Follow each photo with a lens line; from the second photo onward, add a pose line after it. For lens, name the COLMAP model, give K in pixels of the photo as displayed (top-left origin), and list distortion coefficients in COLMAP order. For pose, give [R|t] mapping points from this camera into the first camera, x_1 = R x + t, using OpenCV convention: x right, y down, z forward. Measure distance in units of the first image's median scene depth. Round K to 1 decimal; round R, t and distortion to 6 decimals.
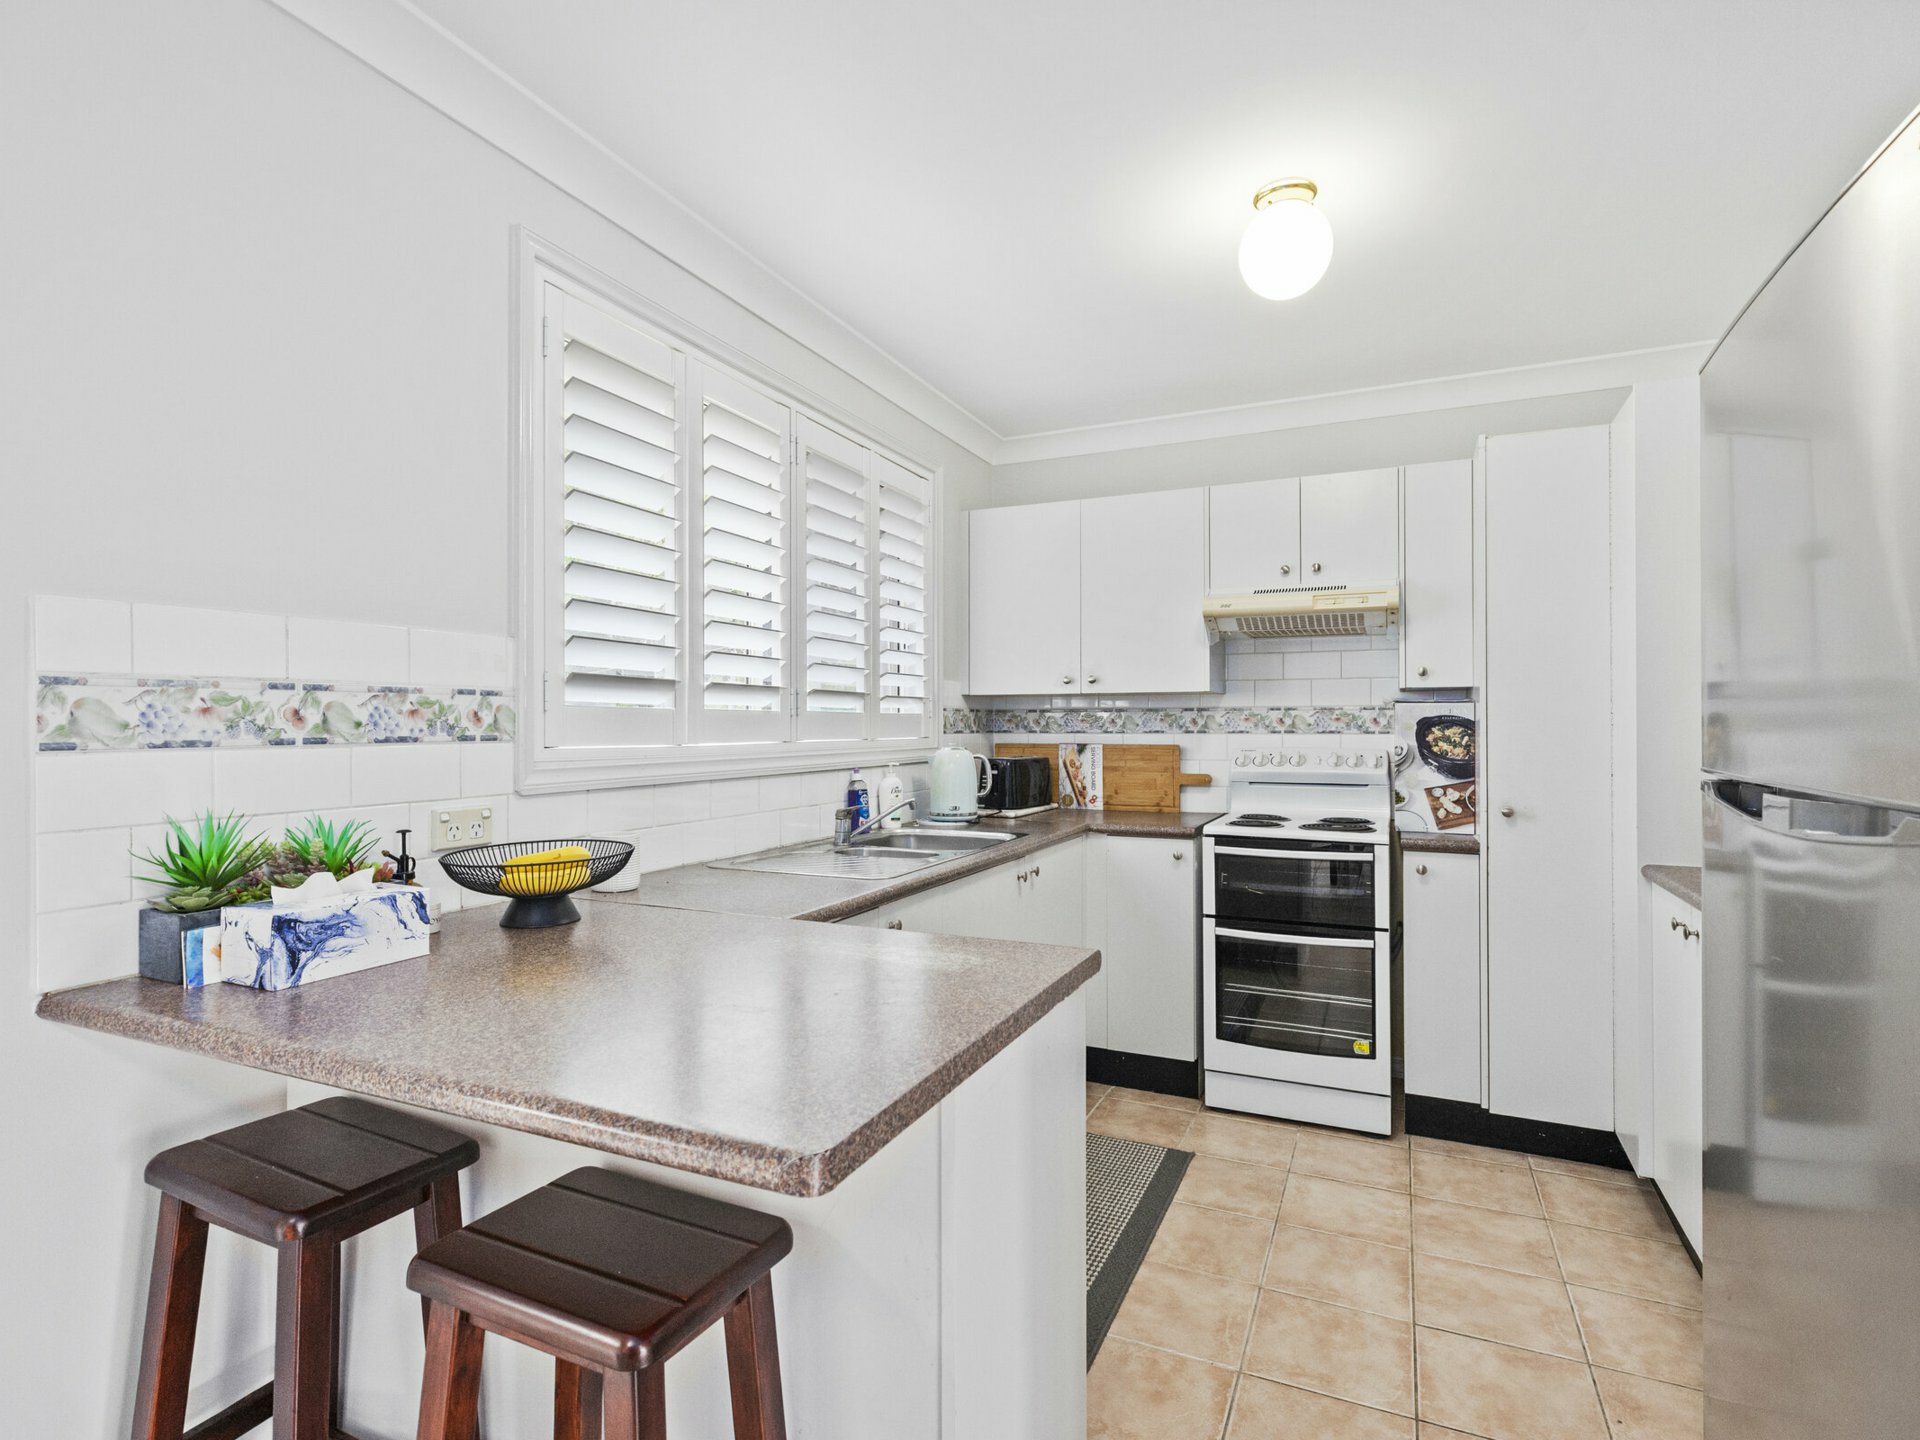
lens RADIAL K [[968.4, 0, 950.8], [0, 968.4, 723.0], [0, 0, 1]] dist [0.000482, 0.000456]
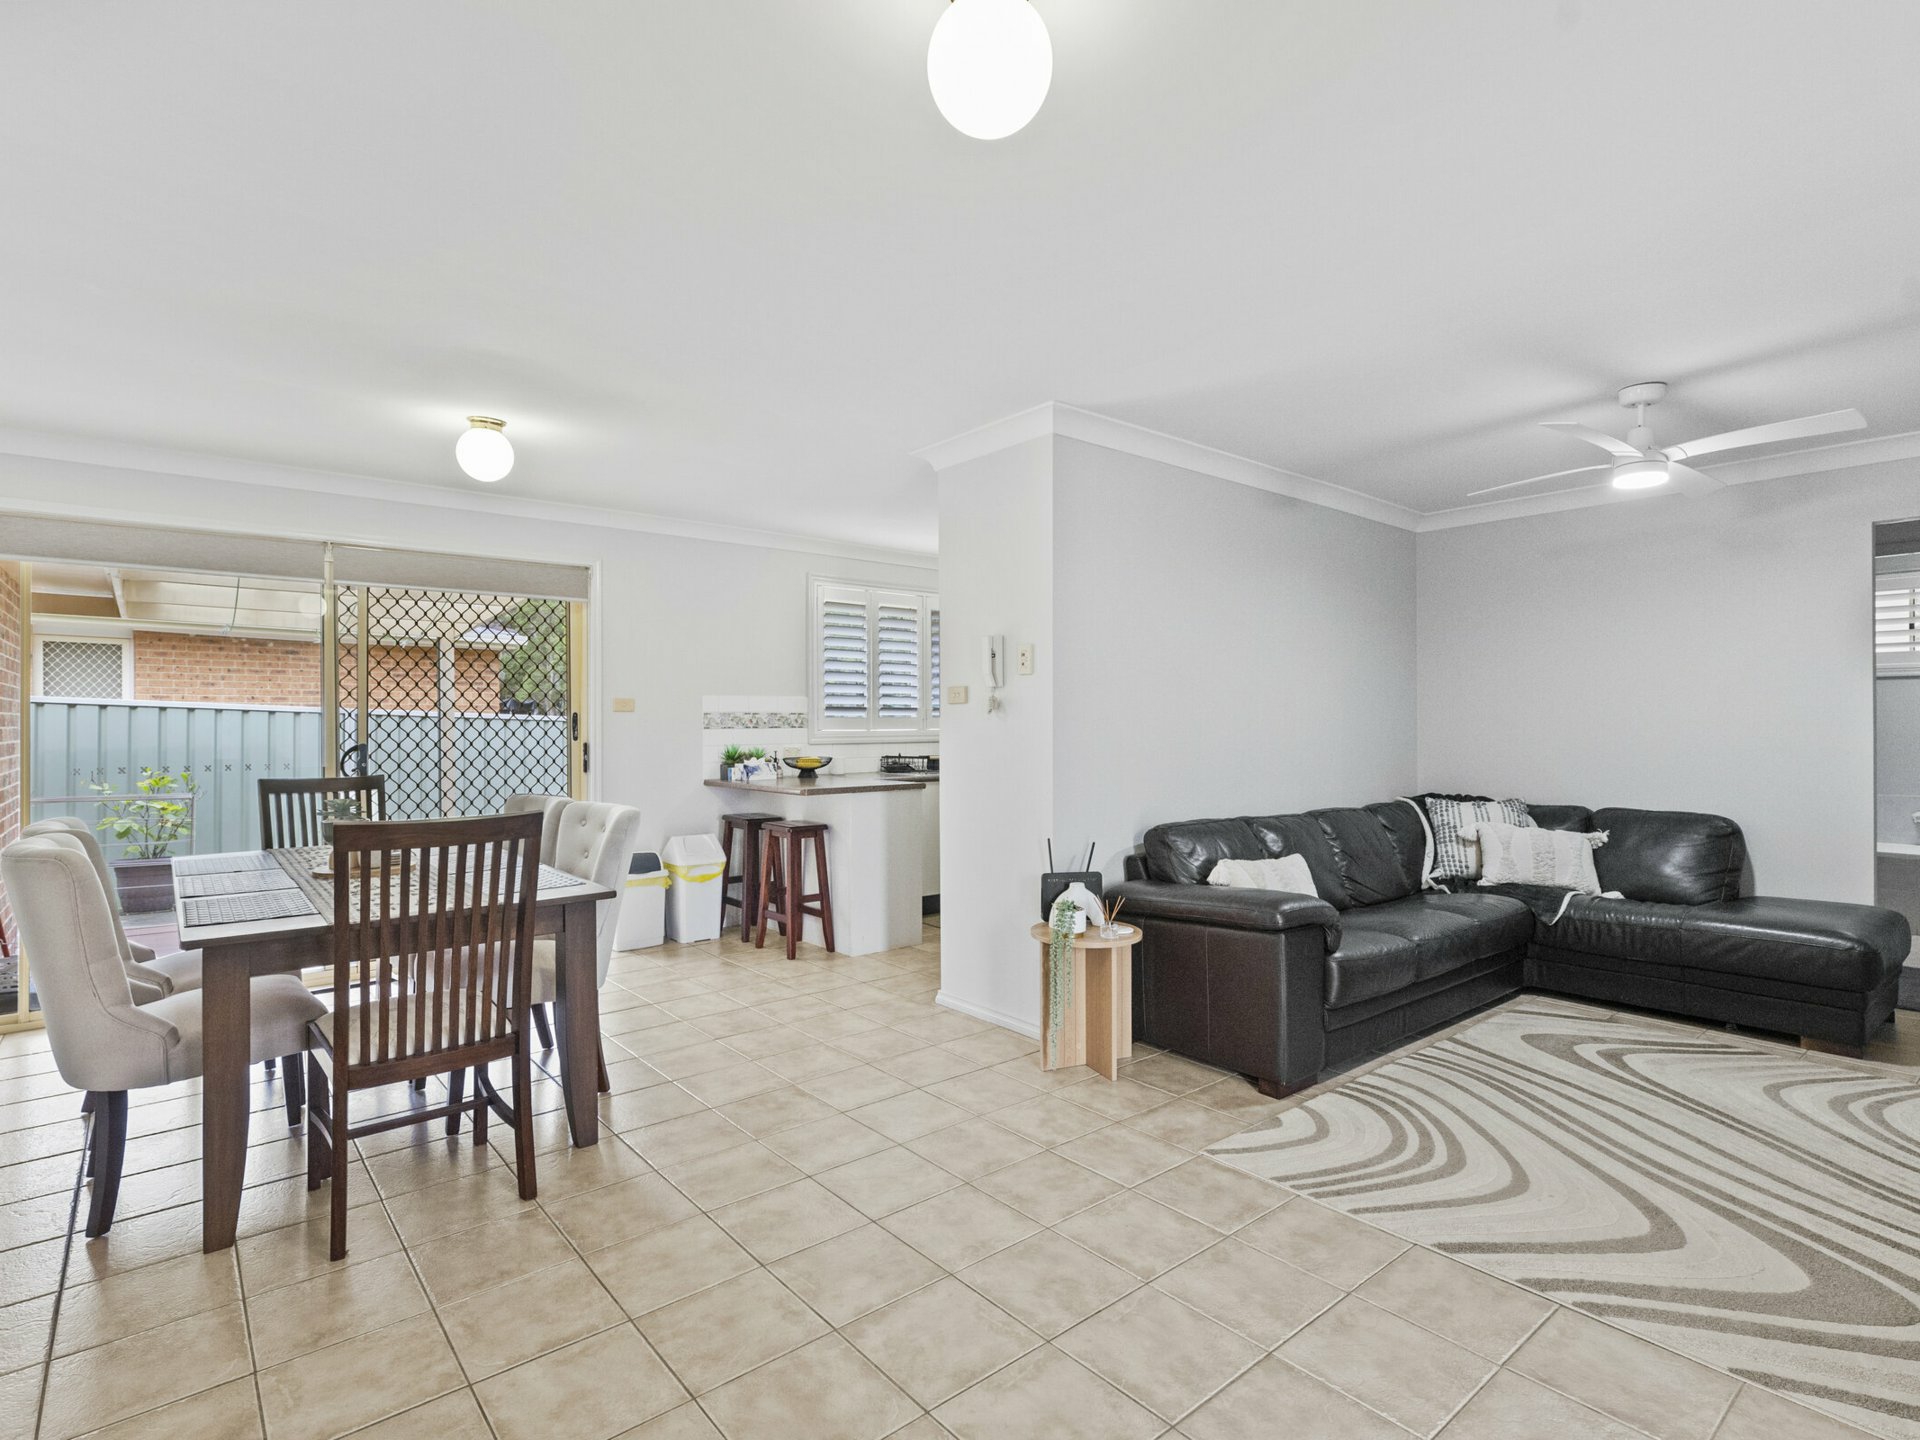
lens RADIAL K [[968.4, 0, 966.2], [0, 968.4, 720.3], [0, 0, 1]] dist [0.000482, 0.000456]
pose [[0.904256, -0.009348, -0.426888, 1.781138], [0.006107, 0.999941, -0.008962, 0.031273], [0.426947, 0.005497, 0.904260, -2.170340]]
